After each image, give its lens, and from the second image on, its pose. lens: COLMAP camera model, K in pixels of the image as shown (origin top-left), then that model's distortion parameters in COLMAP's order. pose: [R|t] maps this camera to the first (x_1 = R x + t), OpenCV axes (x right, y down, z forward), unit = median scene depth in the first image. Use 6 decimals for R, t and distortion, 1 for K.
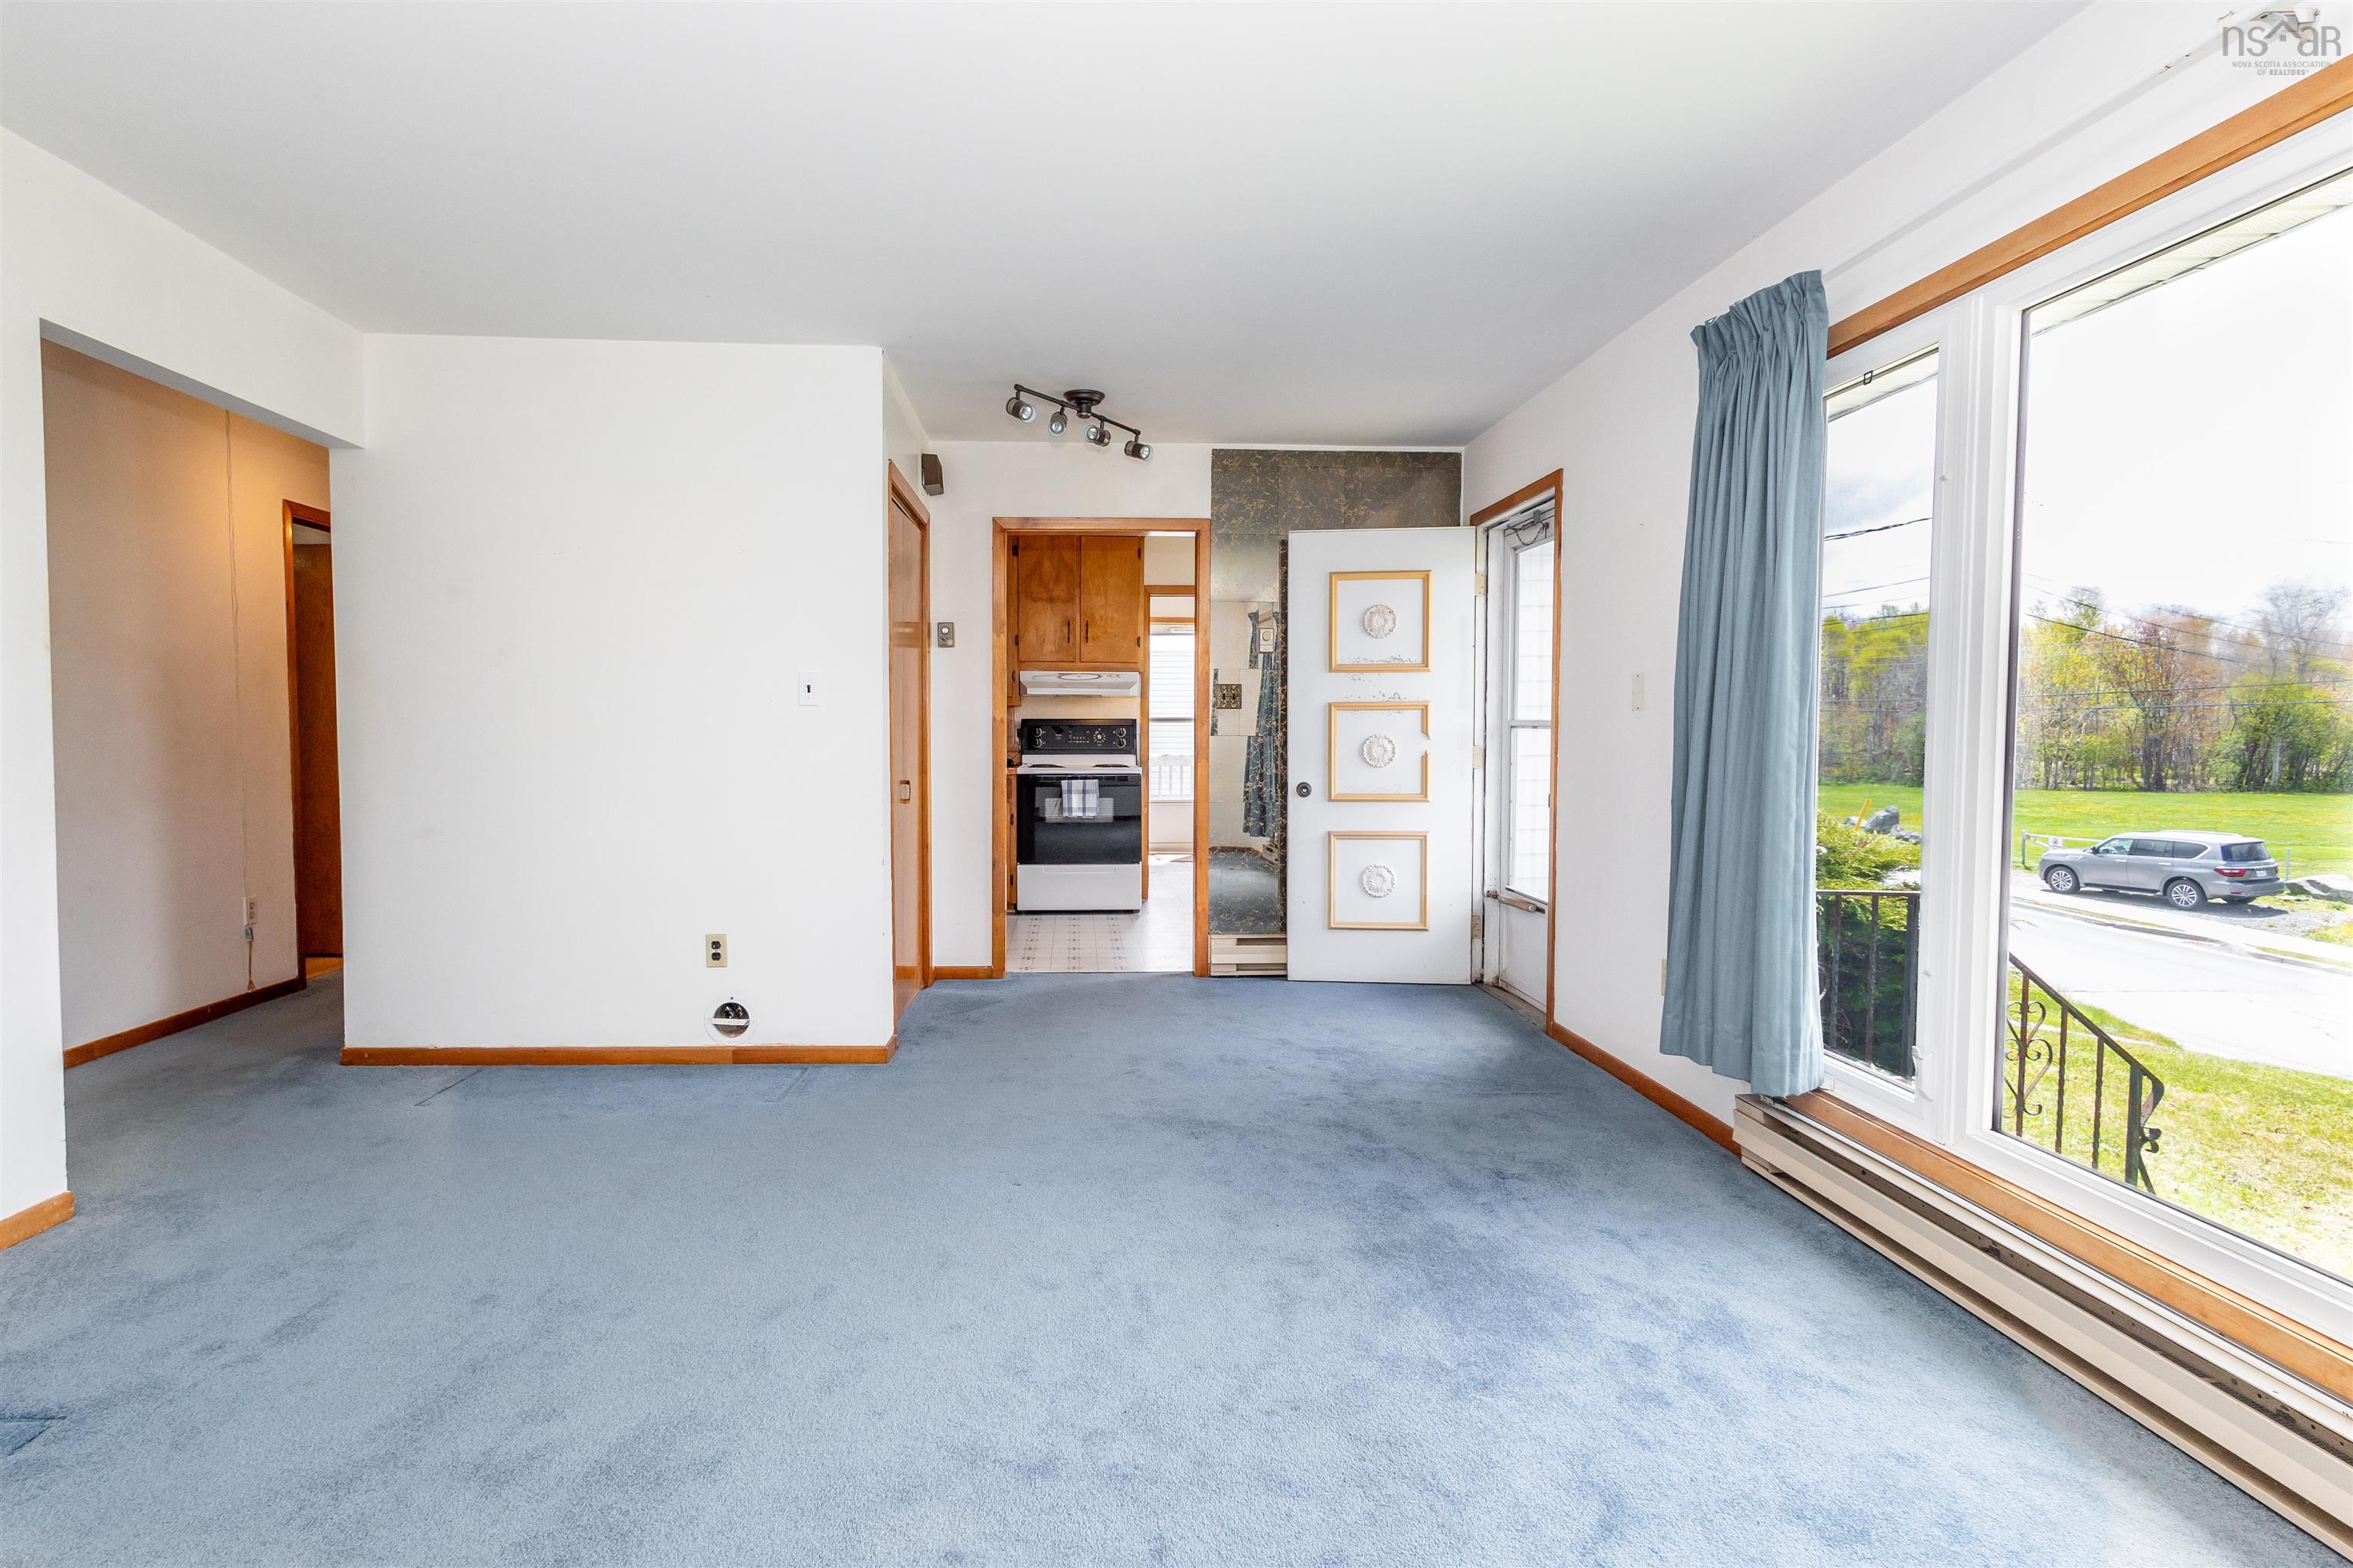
lens RADIAL K [[1121.6, 0, 1131.2], [0, 1121.6, 744.9], [0, 0, 1]] dist [-0.000263, 0.000489]
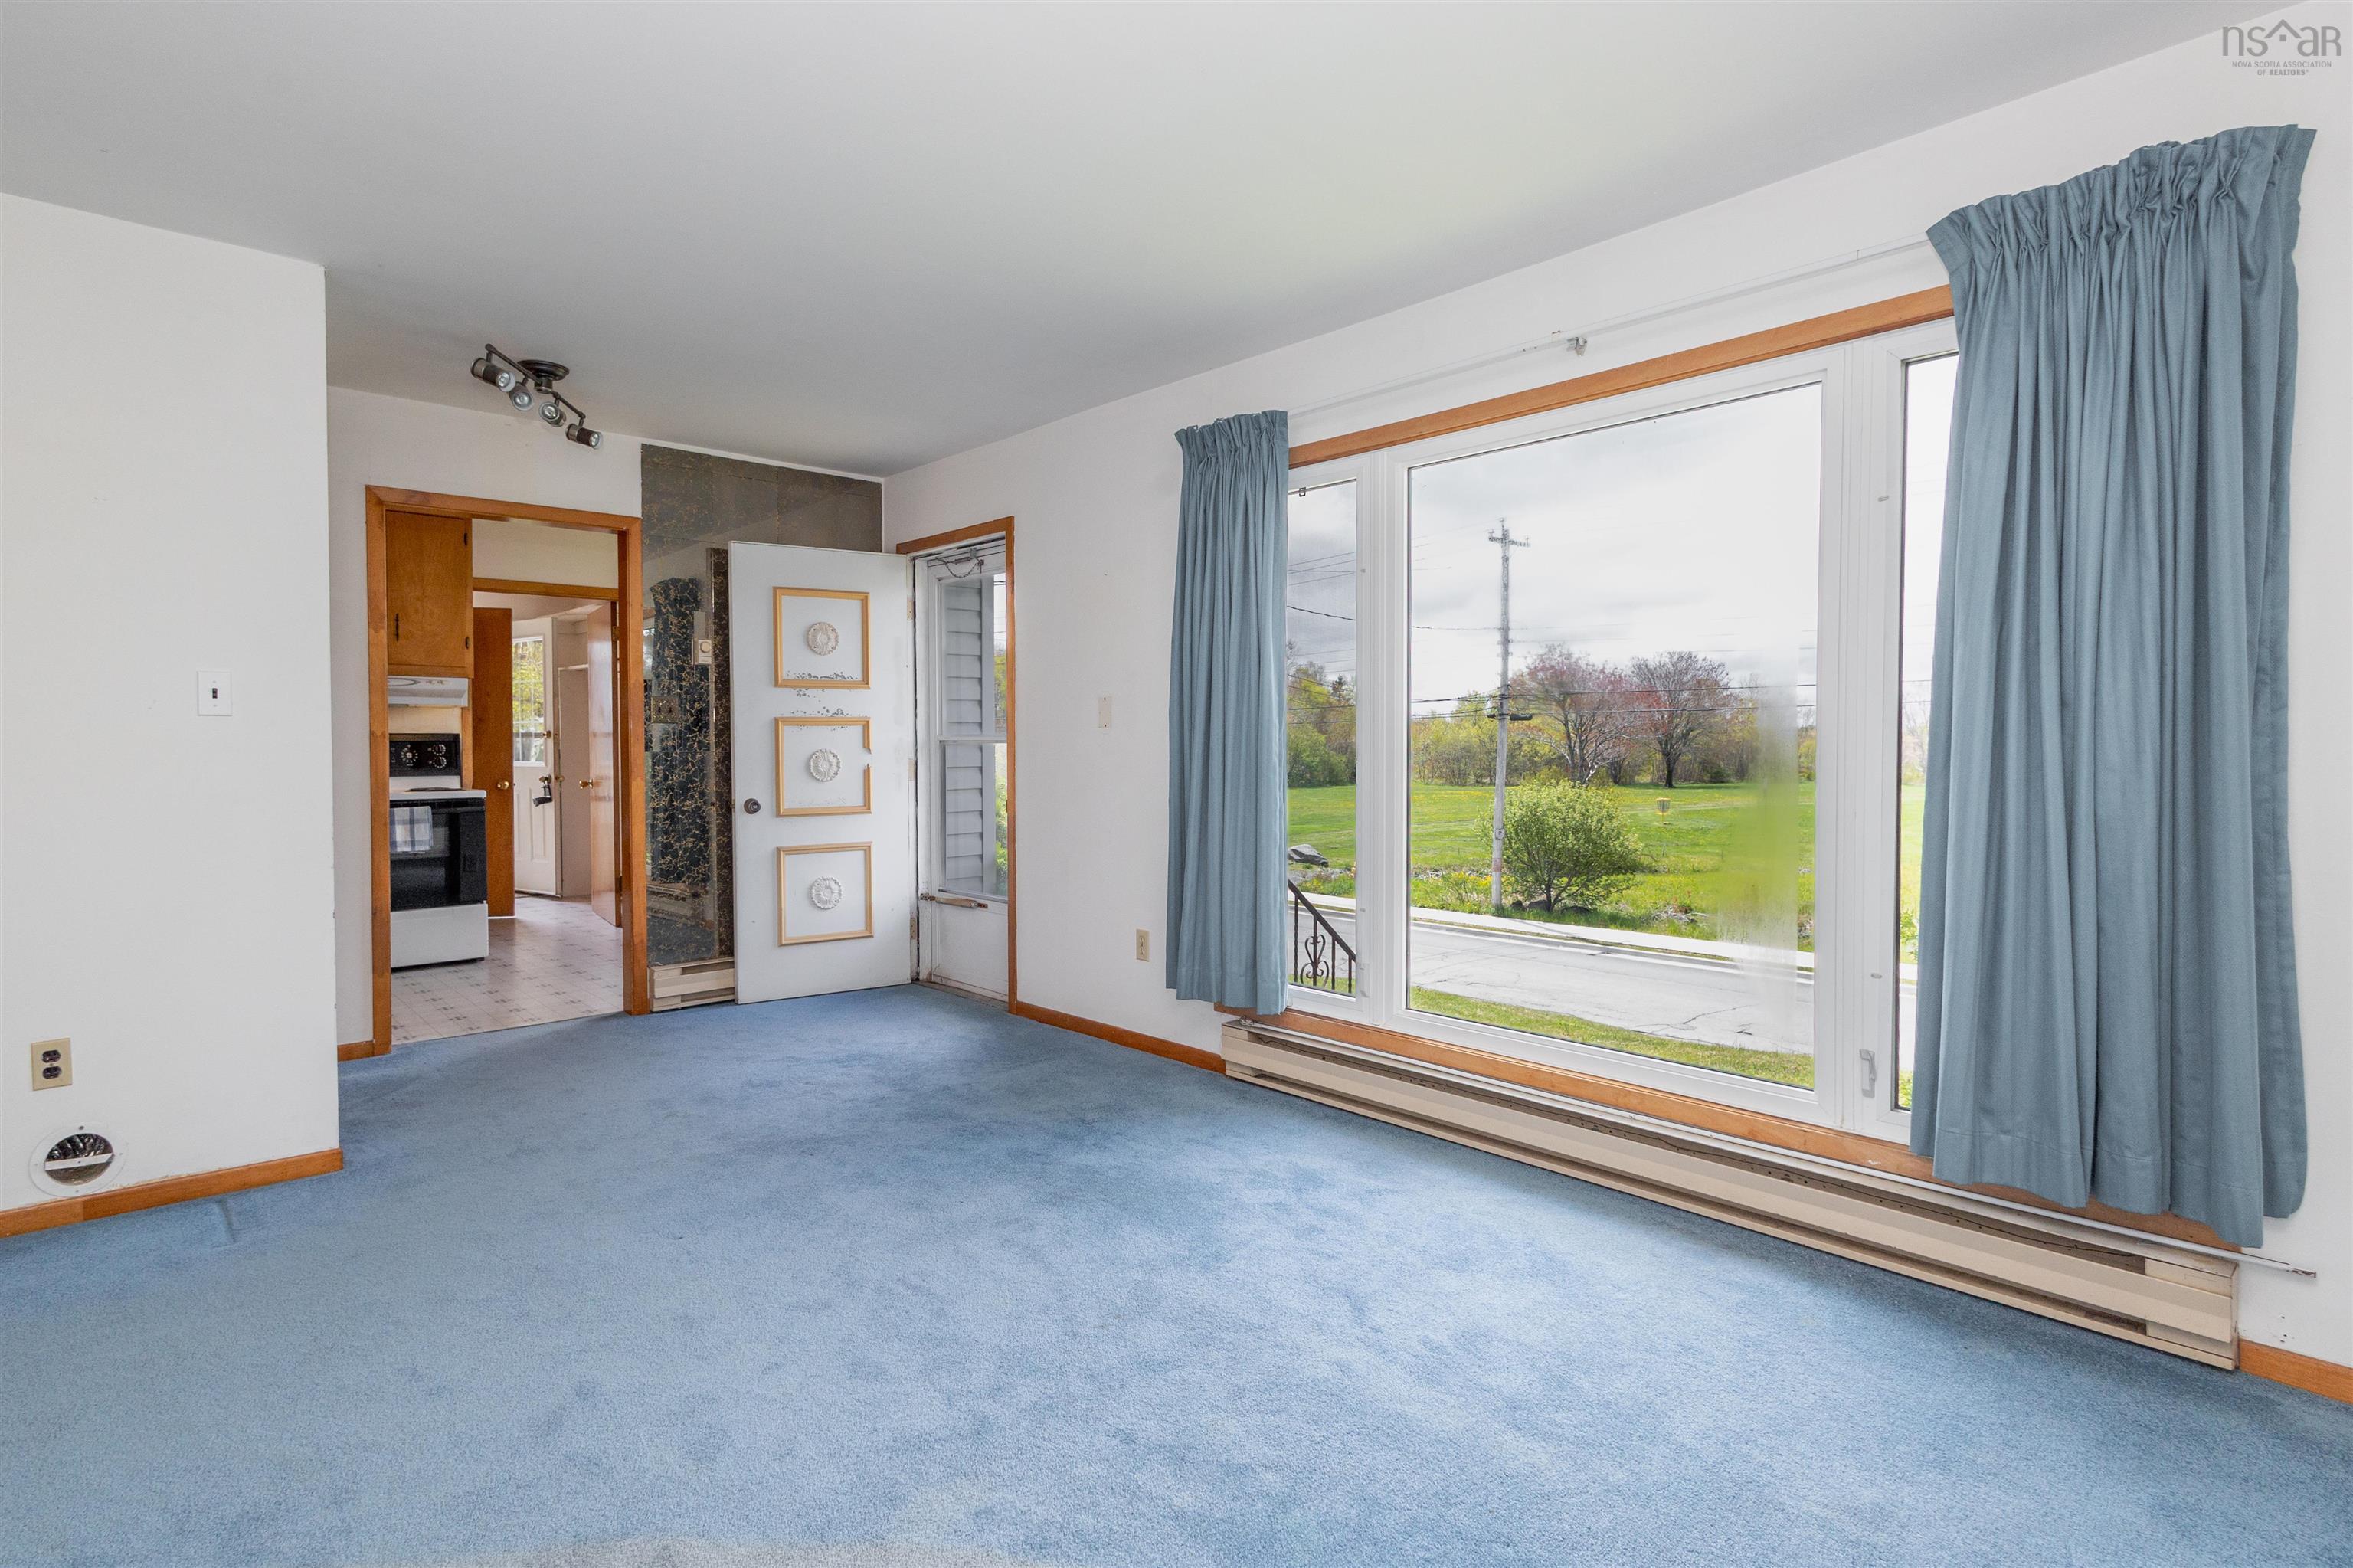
lens RADIAL K [[1148.1, 0, 1132.0], [0, 1148.1, 733.3], [0, 0, 1]] dist [-0.000531, 0.000229]
pose [[0.780756, 0.001241, 0.624834, -0.243802], [0.013305, 0.999738, -0.018610, -0.000773], [-0.624694, 0.022843, 0.780536, 0.011737]]
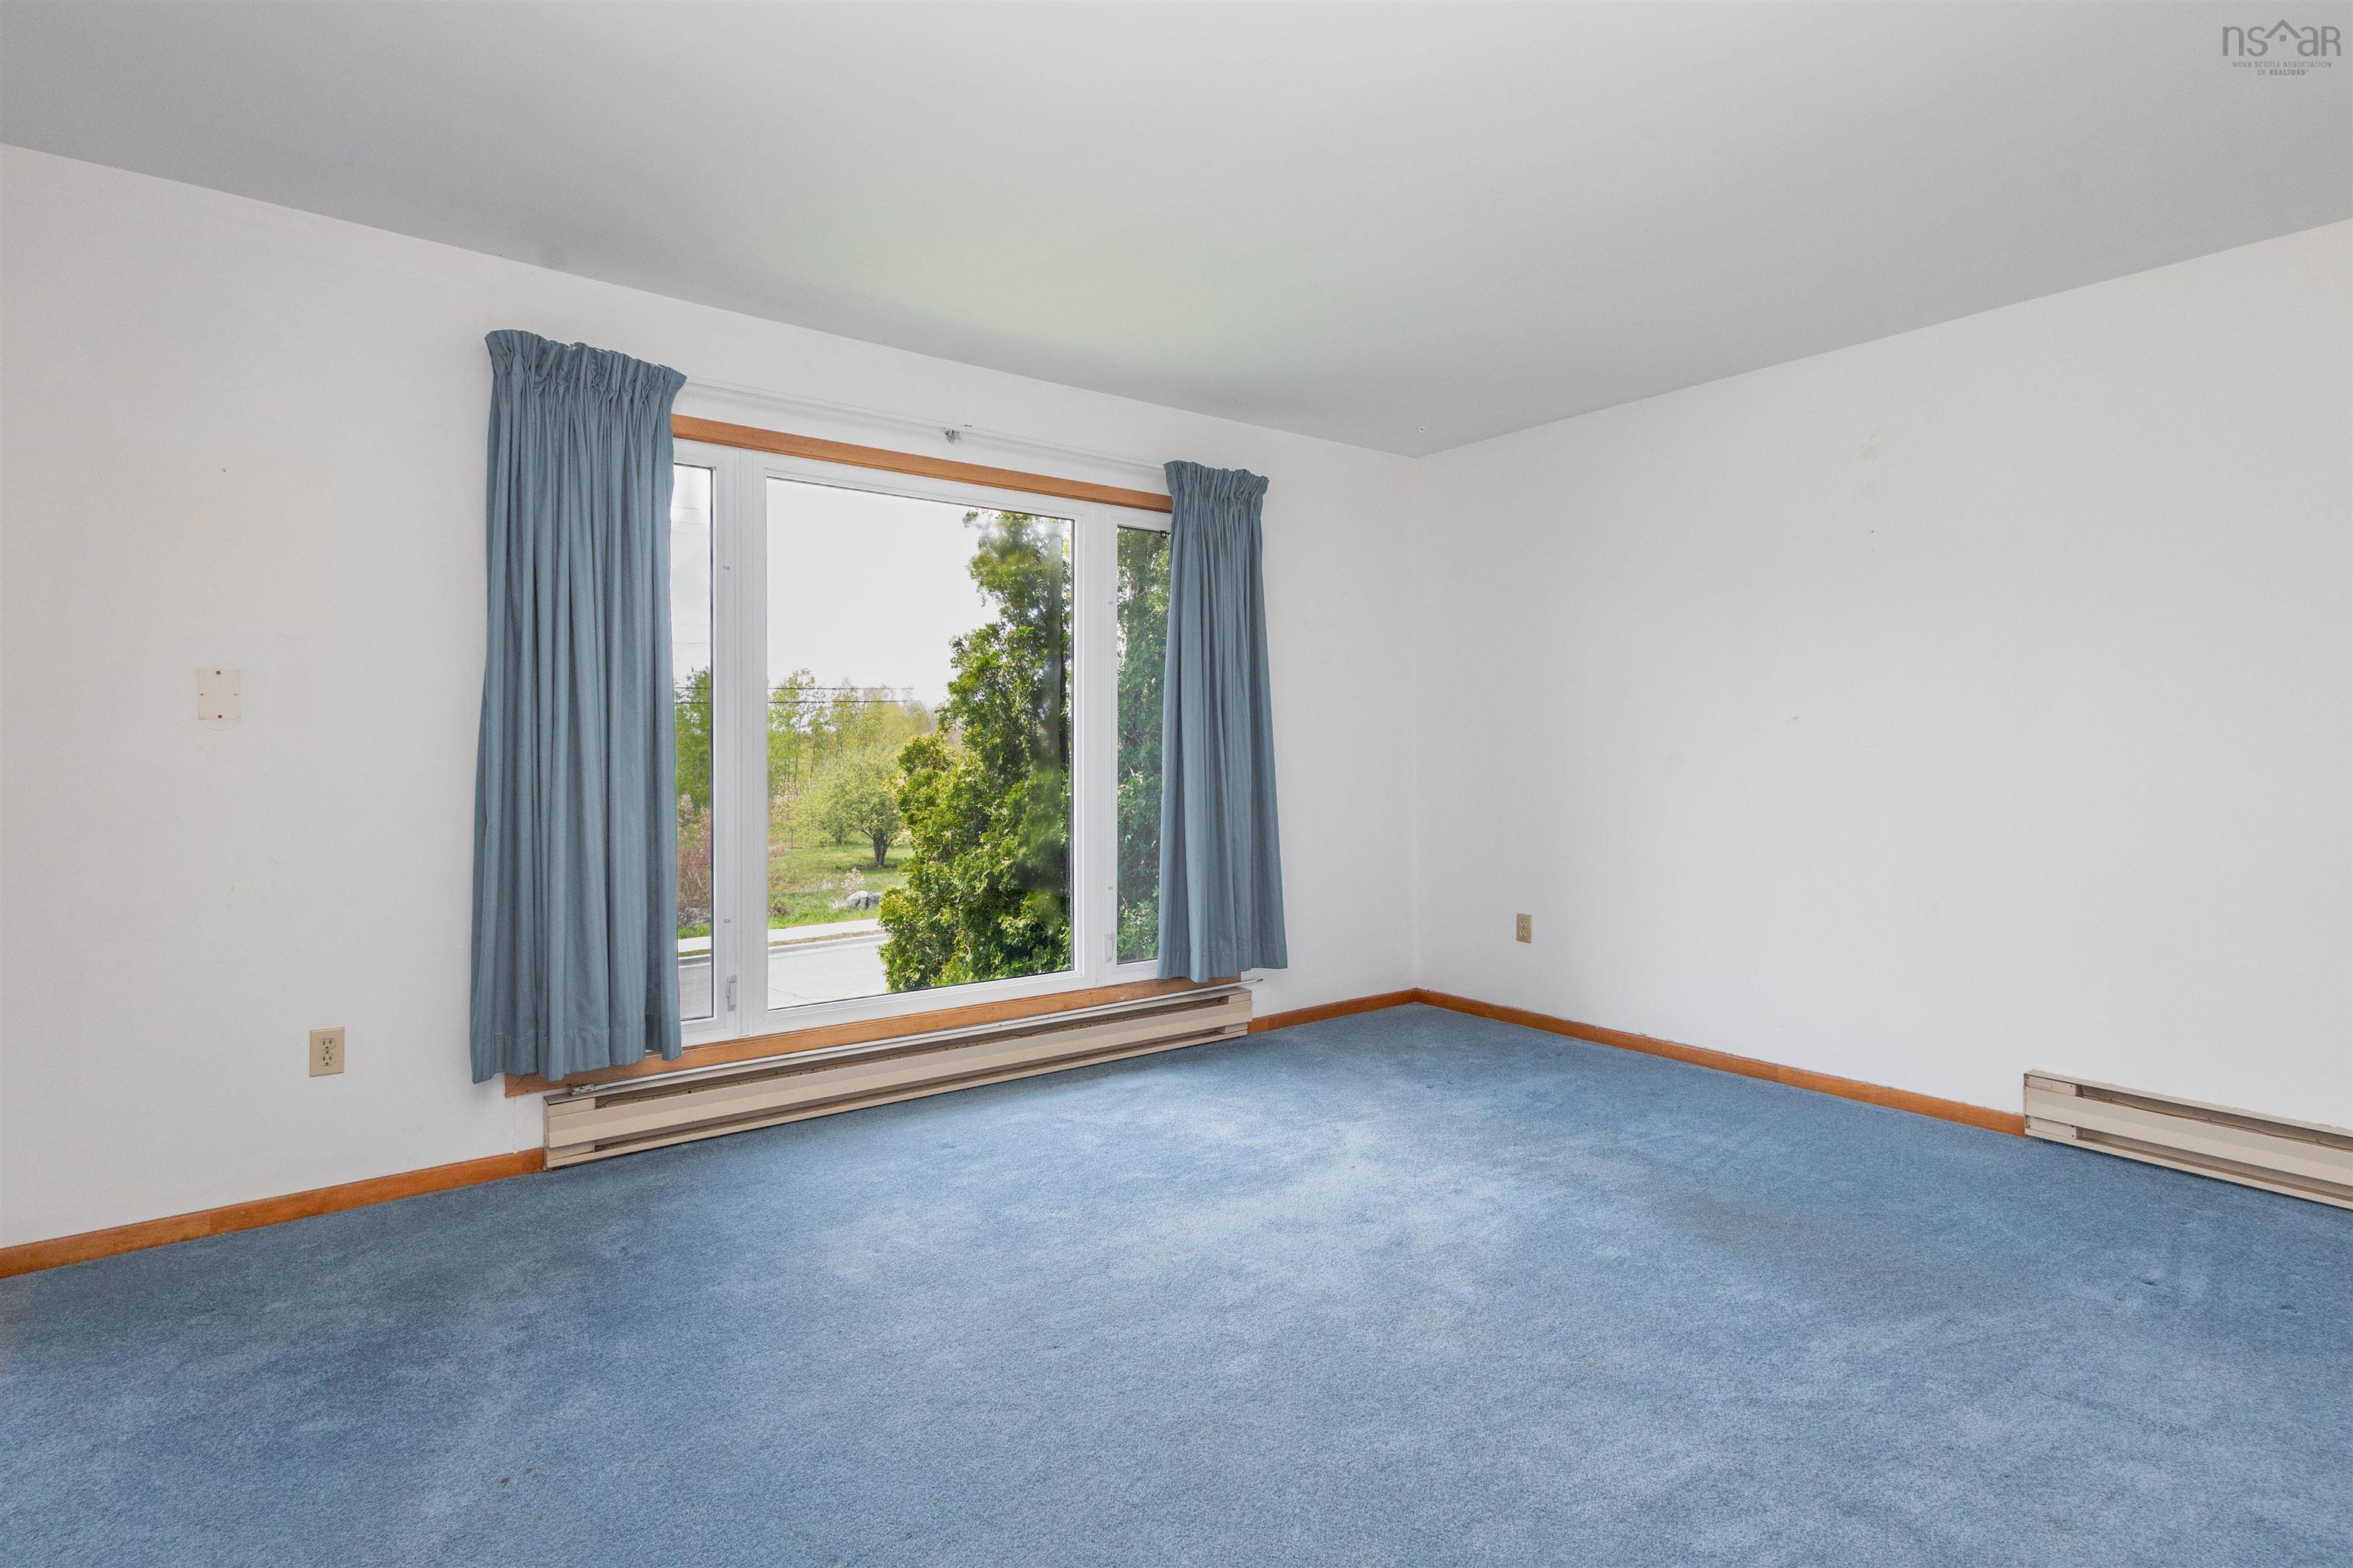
lens RADIAL K [[1121.6, 0, 1131.2], [0, 1121.6, 744.9], [0, 0, 1]] dist [-0.000263, 0.000489]
pose [[-0.526938, -0.002293, 0.849901, -0.399660], [0.009610, 0.999916, 0.008656, -0.013321], [-0.849850, 0.012729, -0.526872, 0.700850]]
